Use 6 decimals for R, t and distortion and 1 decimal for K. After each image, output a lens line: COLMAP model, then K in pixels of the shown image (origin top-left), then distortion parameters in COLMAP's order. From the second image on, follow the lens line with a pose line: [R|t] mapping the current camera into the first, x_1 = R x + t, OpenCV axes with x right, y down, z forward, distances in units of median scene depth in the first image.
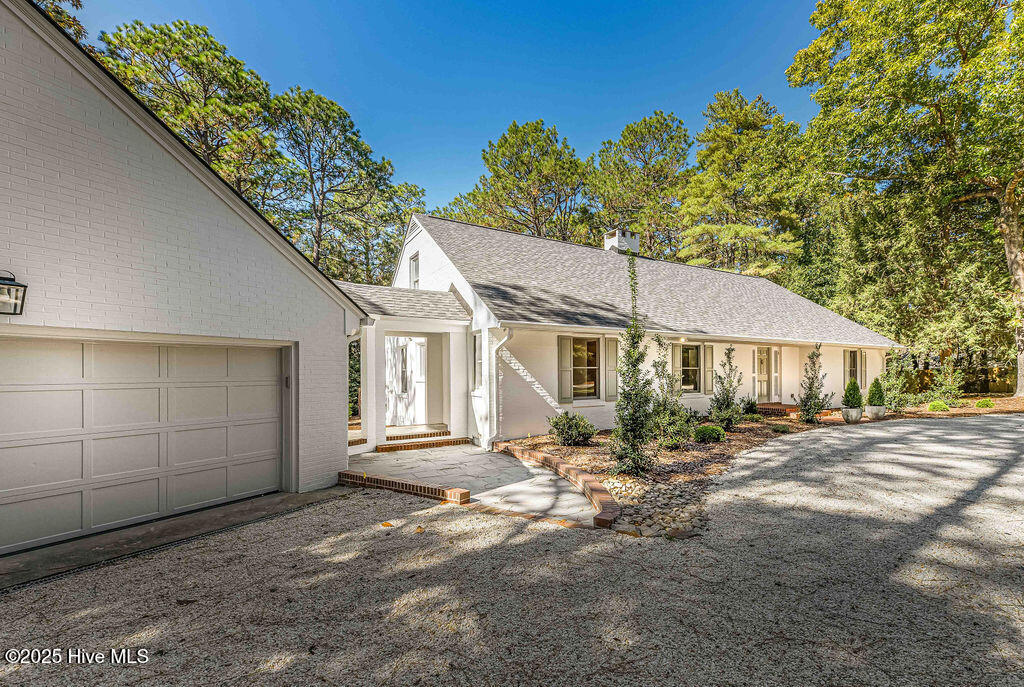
lens RADIAL K [[430.7, 0, 530.3], [0, 430.7, 371.9], [0, 0, 1]] dist [0.013897, -0.001010]
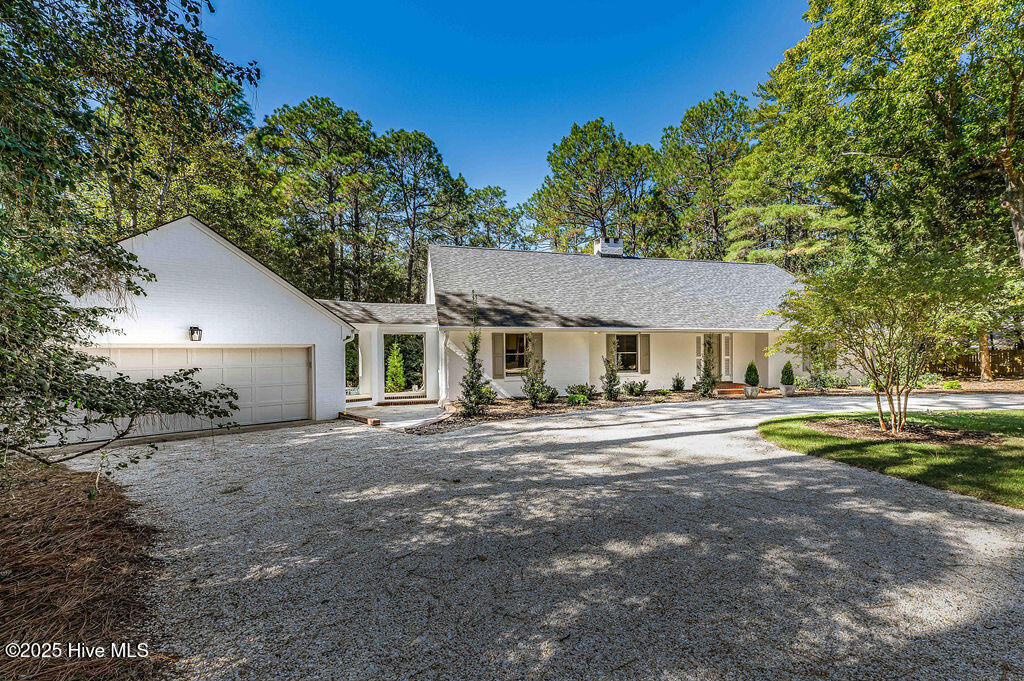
lens RADIAL K [[433.8, 0, 527.3], [0, 433.8, 354.5], [0, 0, 1]] dist [0.014425, -0.001570]
pose [[0.965257, -0.005141, -0.261252, 0.211867], [0.006957, 0.999958, 0.006024, -0.006507], [0.261210, -0.007632, 0.965252, -0.154474]]
